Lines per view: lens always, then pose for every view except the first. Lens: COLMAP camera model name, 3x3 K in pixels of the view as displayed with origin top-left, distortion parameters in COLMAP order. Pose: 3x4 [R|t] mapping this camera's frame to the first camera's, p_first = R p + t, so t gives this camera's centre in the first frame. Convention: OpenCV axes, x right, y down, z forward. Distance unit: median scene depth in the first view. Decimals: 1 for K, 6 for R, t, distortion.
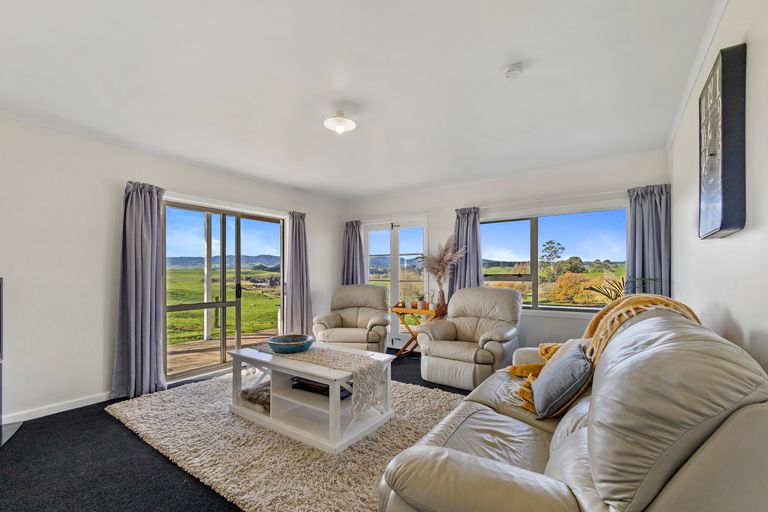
lens RADIAL K [[330.7, 0, 389.0], [0, 330.7, 273.0], [0, 0, 1]] dist [-0.014228, -0.000512]
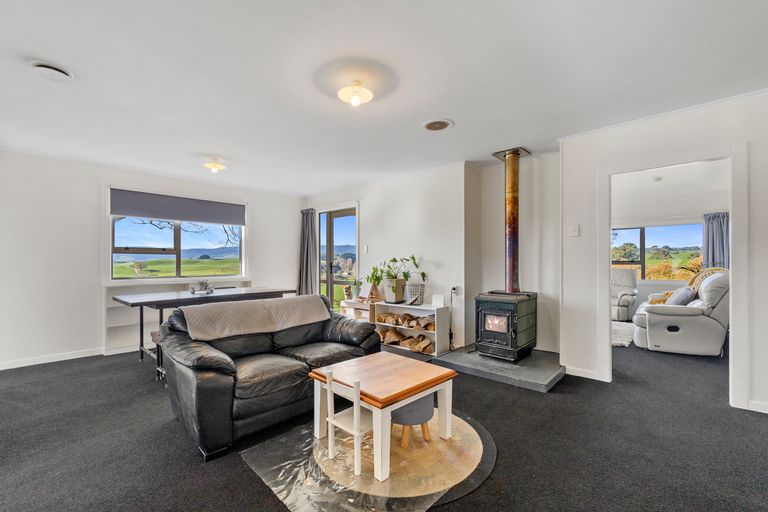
lens RADIAL K [[330.7, 0, 382.8], [0, 330.7, 260.5], [0, 0, 1]] dist [-0.014228, -0.000512]
pose [[0.992028, -0.003437, -0.125967, -0.848153], [0.003351, 0.999994, -0.000900, 0.001216], [0.125970, 0.000471, 0.992034, -1.064068]]
